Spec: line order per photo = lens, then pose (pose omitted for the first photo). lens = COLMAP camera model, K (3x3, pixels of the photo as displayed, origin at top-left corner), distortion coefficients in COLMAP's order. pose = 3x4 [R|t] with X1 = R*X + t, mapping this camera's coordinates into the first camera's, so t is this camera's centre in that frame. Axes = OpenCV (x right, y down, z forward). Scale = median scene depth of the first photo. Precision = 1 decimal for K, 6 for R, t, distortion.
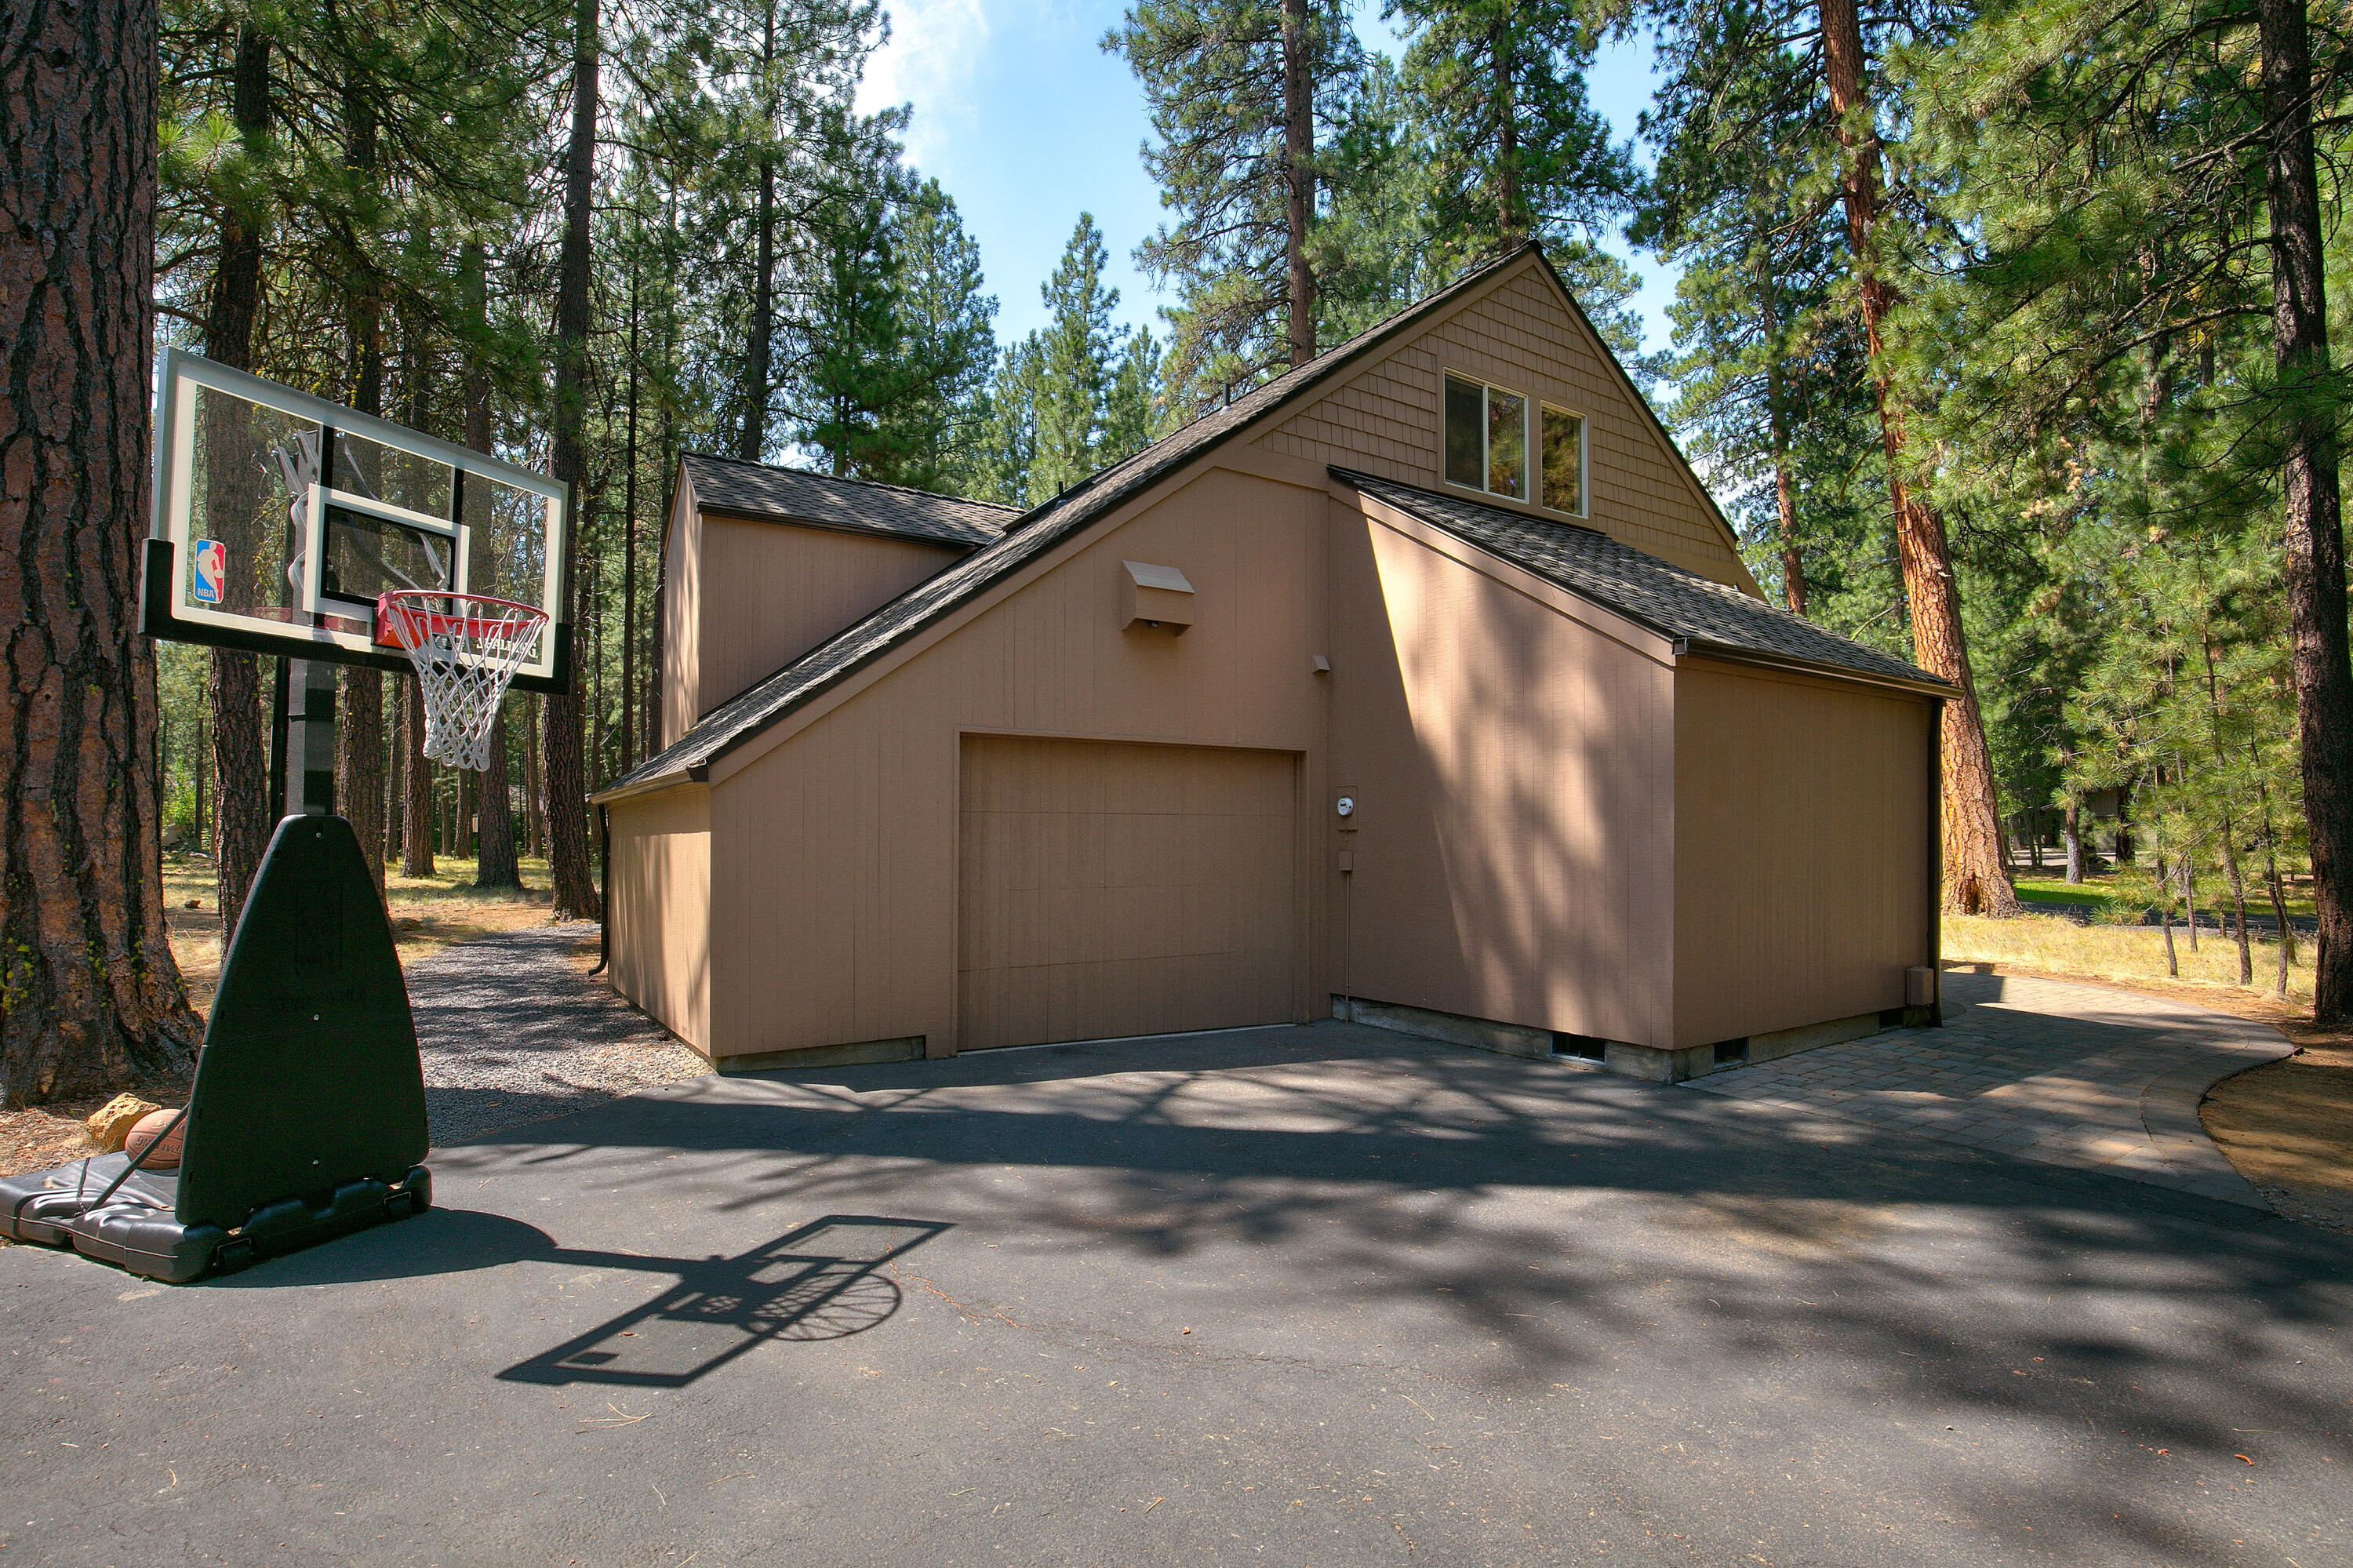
lens RADIAL K [[1082.1, 0, 1176.5], [0, 1082.1, 784.0], [0, 0, 1]] dist [-0.030439, -0.000279]
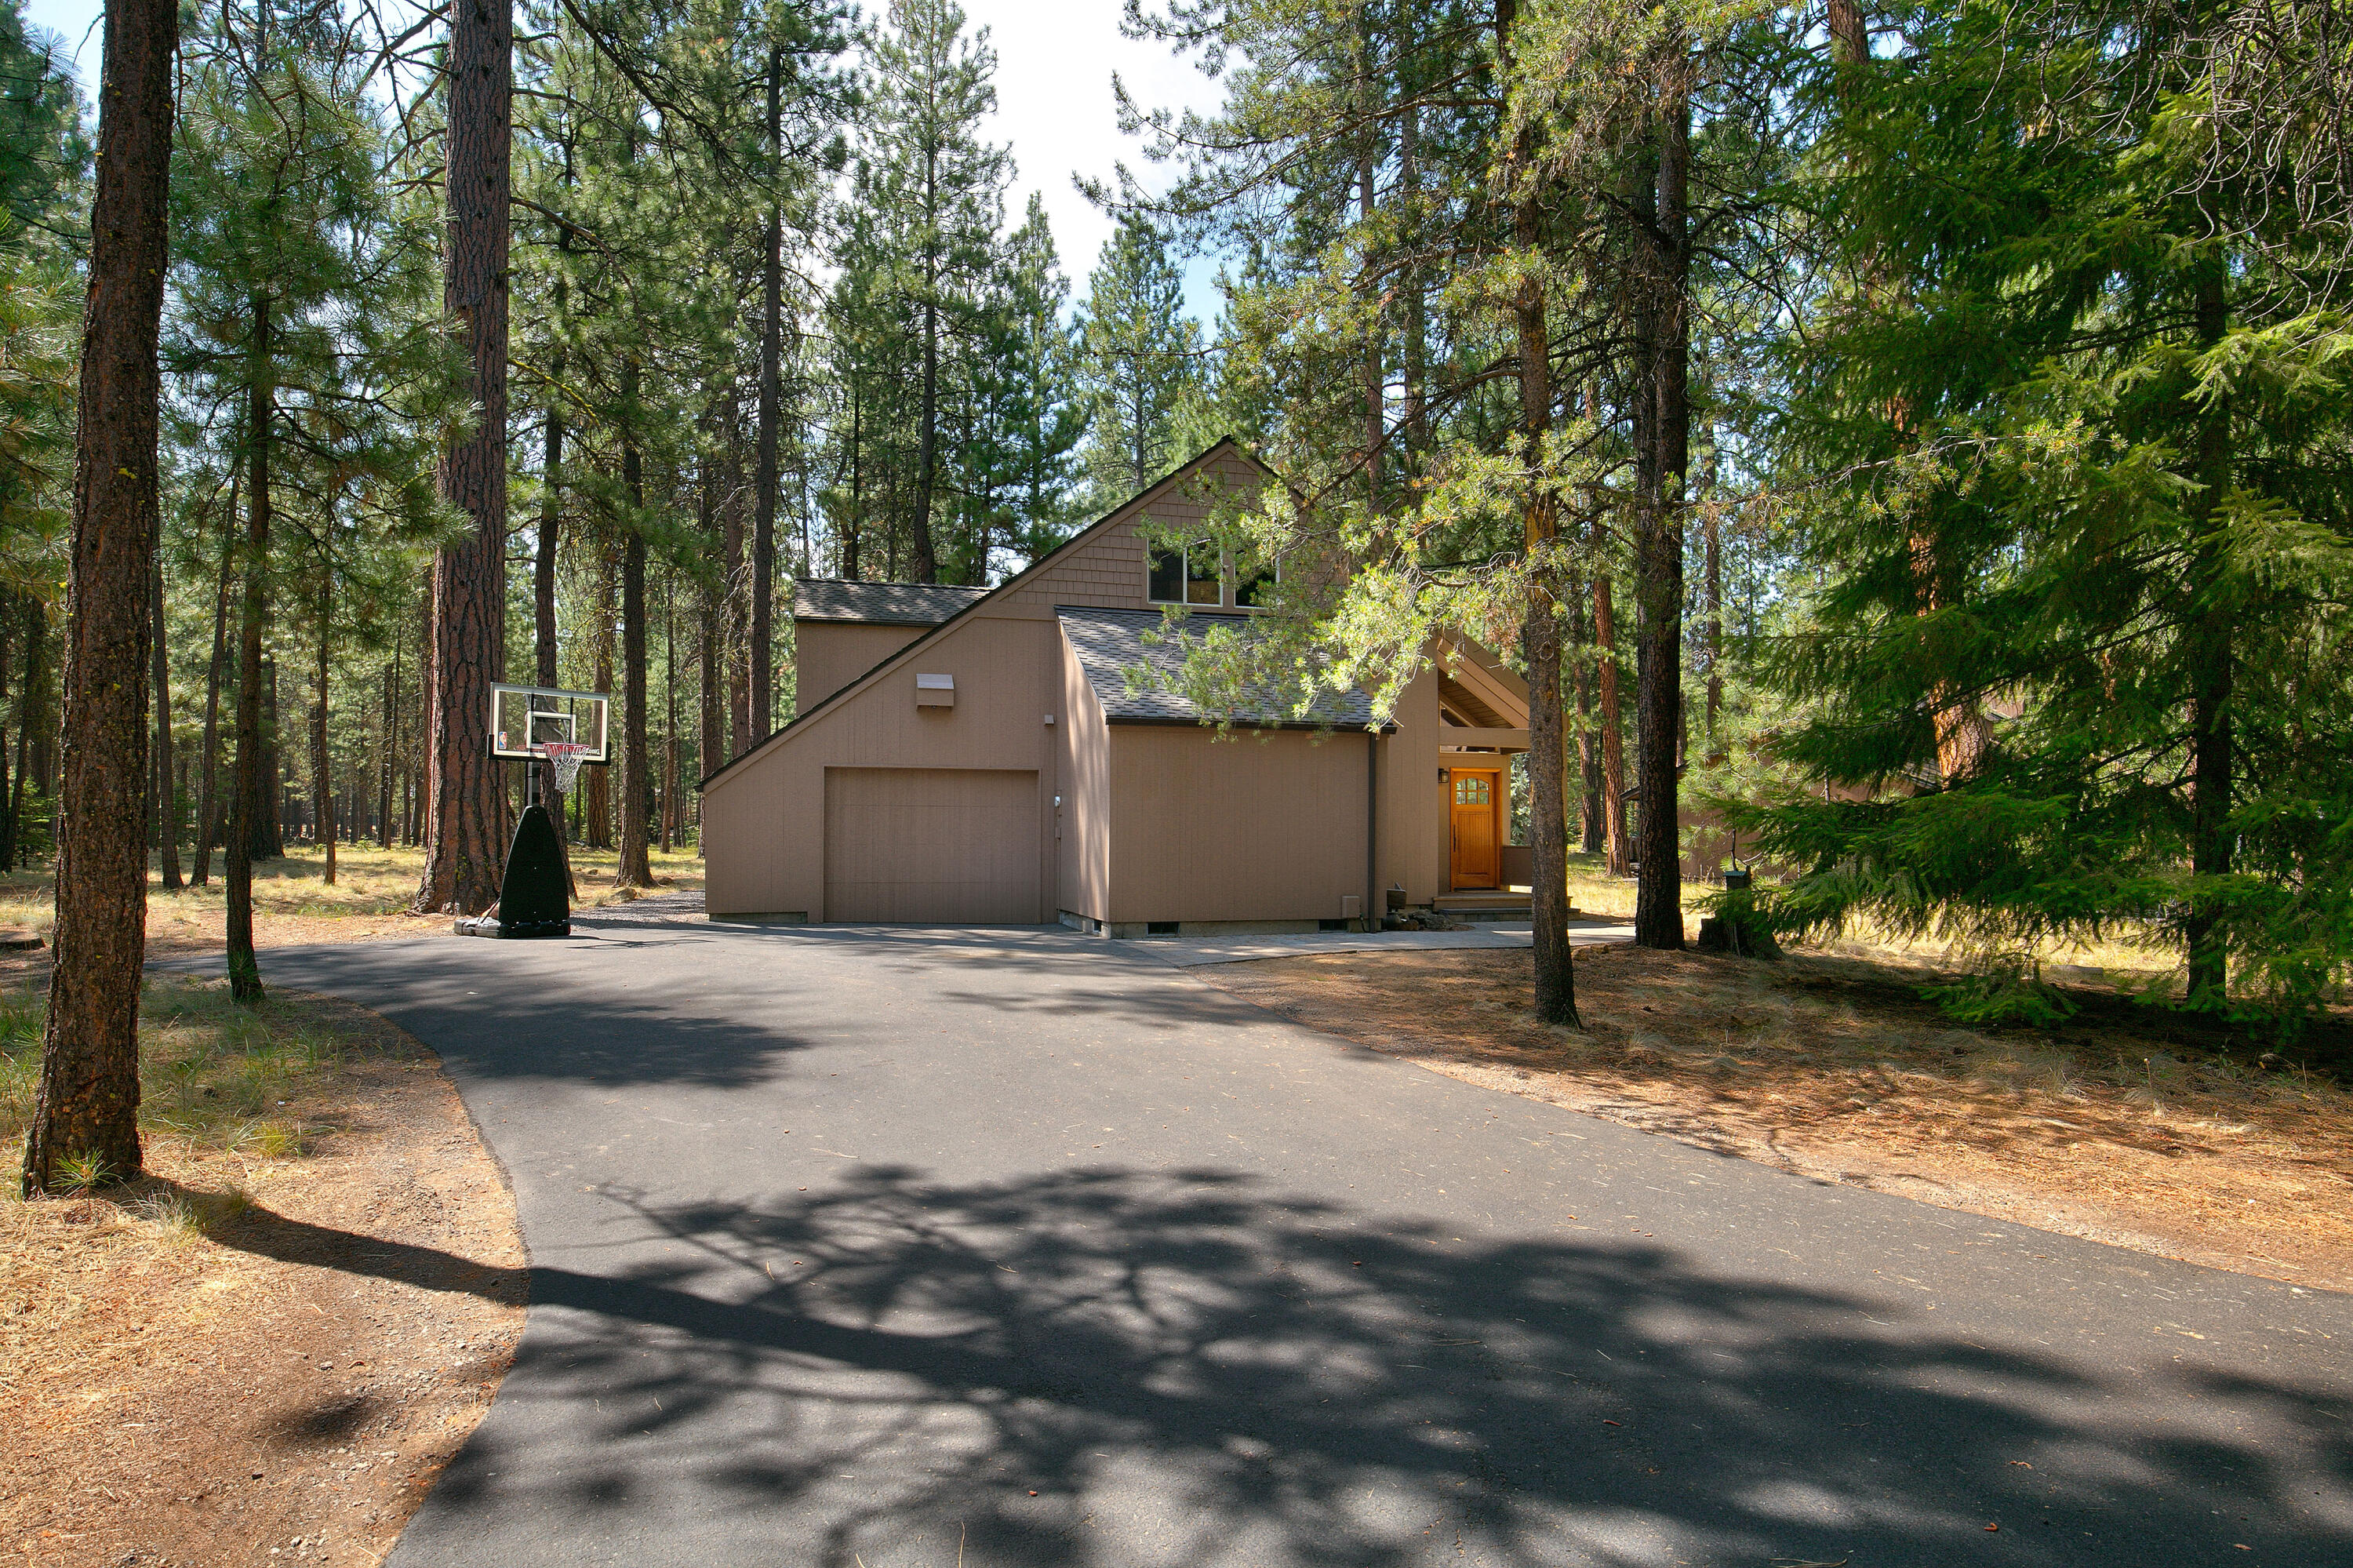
lens RADIAL K [[1221.1, 0, 1185.1], [0, 1221.1, 774.4], [0, 0, 1]] dist [-0.004669, -0.001767]
pose [[0.959708, -0.009644, -0.280835, 1.055271], [0.008668, 0.999951, -0.004716, -0.015393], [0.280867, 0.002092, 0.959745, -0.999462]]
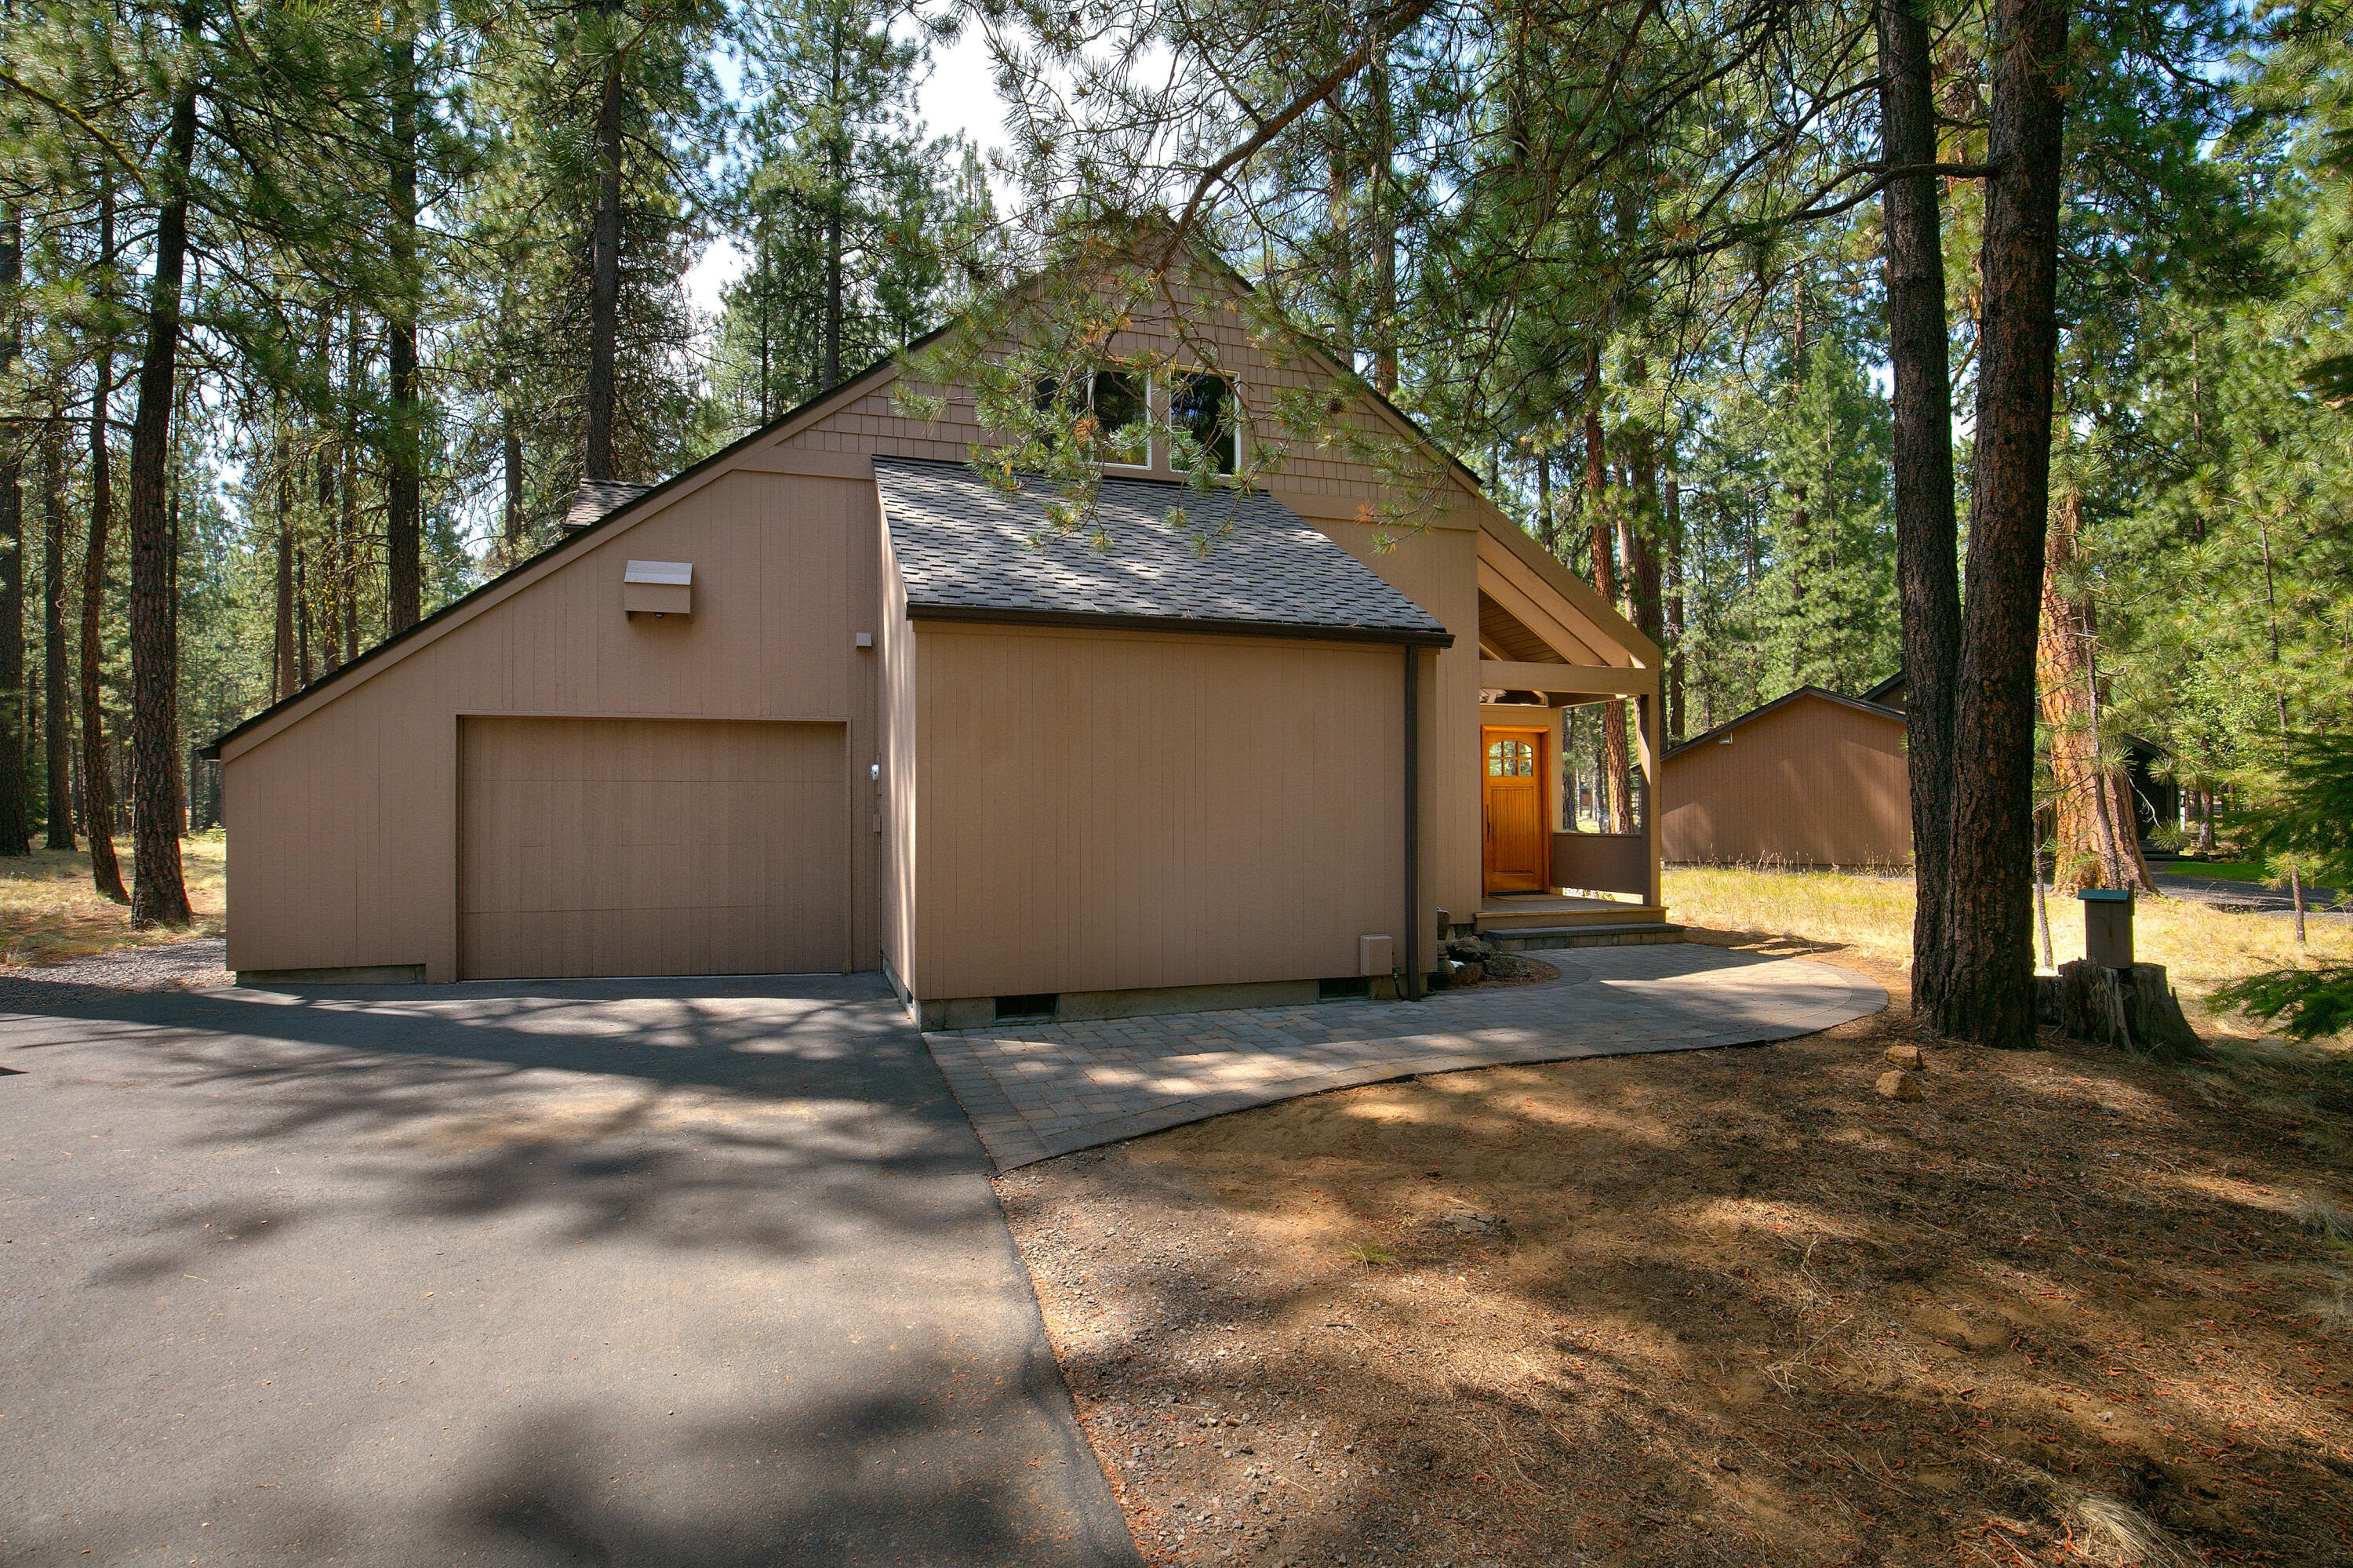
lens RADIAL K [[1082.1, 0, 1176.5], [0, 1082.1, 784.0], [0, 0, 1]] dist [-0.030439, -0.000279]
pose [[0.964884, -0.015265, -0.262232, 0.828236], [0.019992, 0.999682, 0.015366, 0.022967], [0.261914, -0.020069, 0.964883, 0.050673]]
